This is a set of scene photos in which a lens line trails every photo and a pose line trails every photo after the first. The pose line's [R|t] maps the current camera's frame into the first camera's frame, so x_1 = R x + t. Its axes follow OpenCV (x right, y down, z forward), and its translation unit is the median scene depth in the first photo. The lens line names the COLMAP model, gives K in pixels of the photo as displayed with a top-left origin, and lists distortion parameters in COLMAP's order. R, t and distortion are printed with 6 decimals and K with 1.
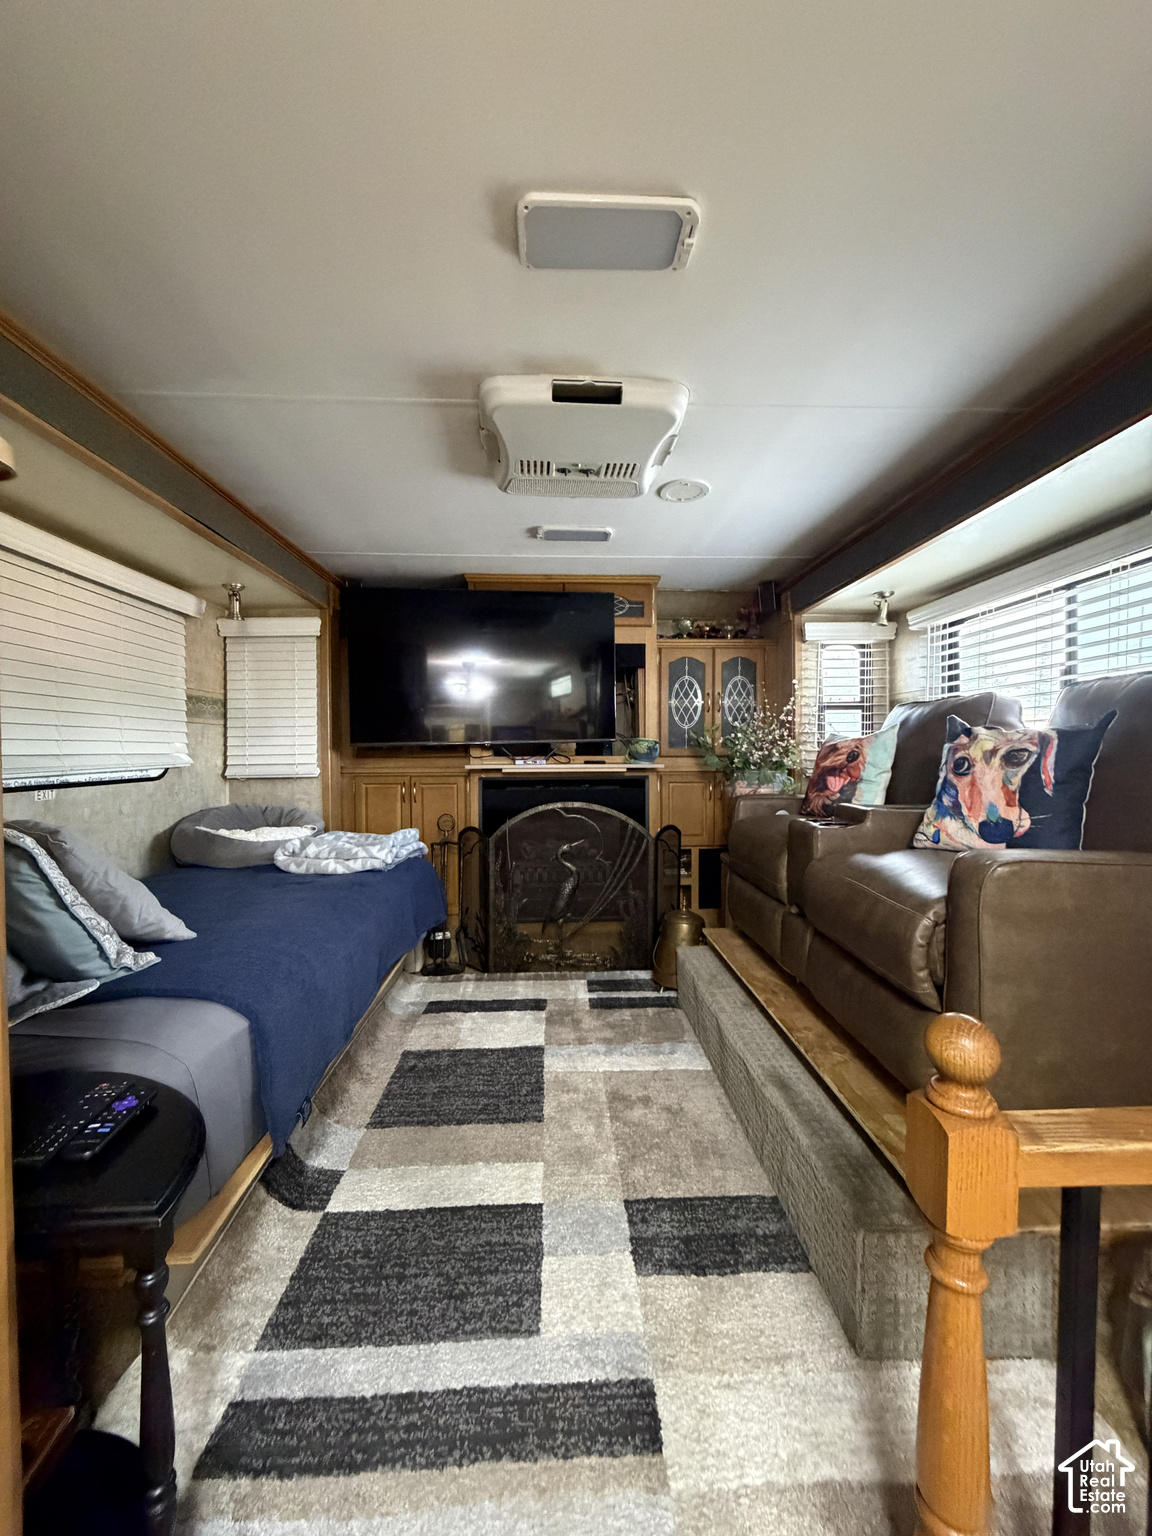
lens RADIAL K [[611.0, 0, 572.3], [0, 611.0, 764.9], [0, 0, 1]] dist [-0.000268, 0.000420]
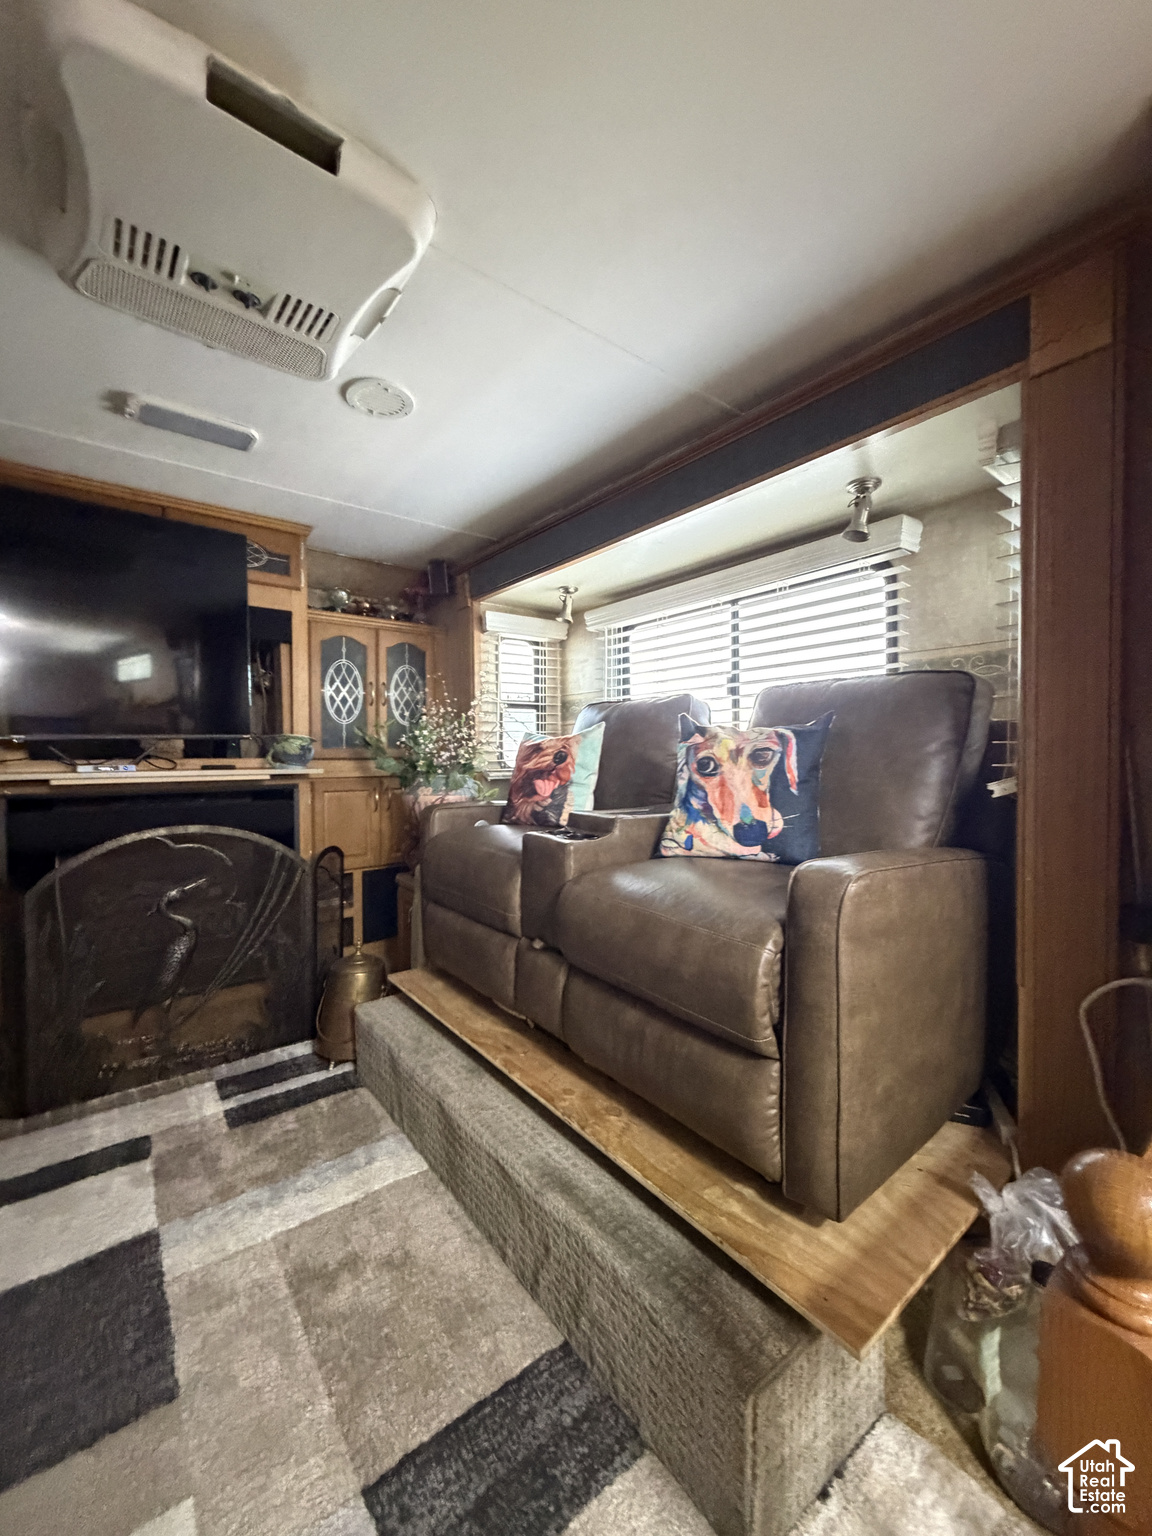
lens RADIAL K [[611.0, 0, 572.3], [0, 611.0, 764.9], [0, 0, 1]] dist [-0.000268, 0.000420]
pose [[0.813339, -0.010040, 0.581704, -0.056262], [0.013190, 0.999912, -0.001184, -0.001156], [-0.581641, 0.008635, 0.813400, 0.236967]]
